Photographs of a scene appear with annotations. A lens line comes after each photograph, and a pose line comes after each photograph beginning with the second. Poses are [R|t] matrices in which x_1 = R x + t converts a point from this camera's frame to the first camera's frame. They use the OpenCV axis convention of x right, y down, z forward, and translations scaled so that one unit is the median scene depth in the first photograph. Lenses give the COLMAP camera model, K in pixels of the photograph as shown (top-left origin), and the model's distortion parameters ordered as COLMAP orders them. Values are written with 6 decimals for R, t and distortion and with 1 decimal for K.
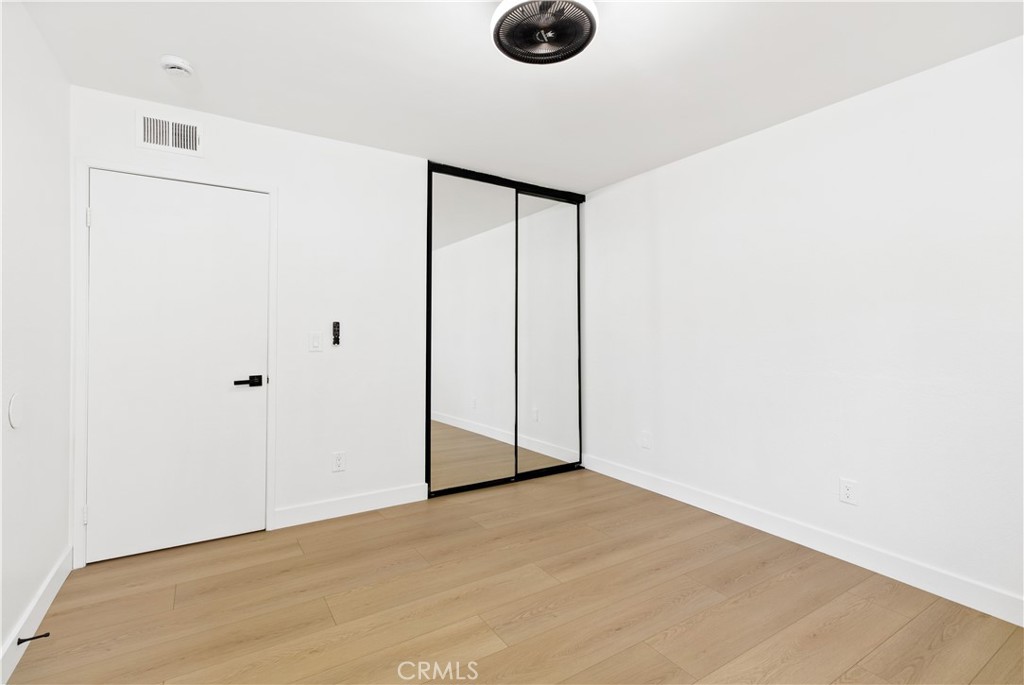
lens RADIAL K [[467.8, 0, 509.2], [0, 467.8, 345.9], [0, 0, 1]] dist [0.001721, 0.000362]
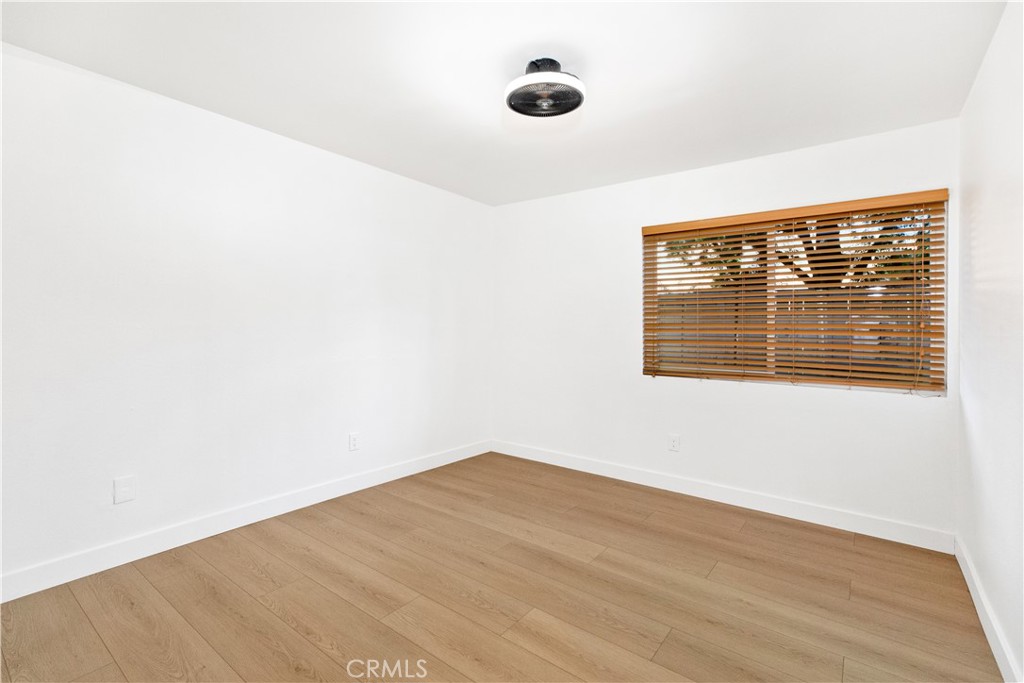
lens RADIAL K [[467.8, 0, 509.2], [0, 467.8, 344.9], [0, 0, 1]] dist [0.001721, 0.000362]
pose [[-0.356234, -0.033320, 0.933803, -0.770132], [0.008521, 0.999207, 0.038905, -0.035610], [-0.934358, 0.021816, -0.355667, 1.082829]]
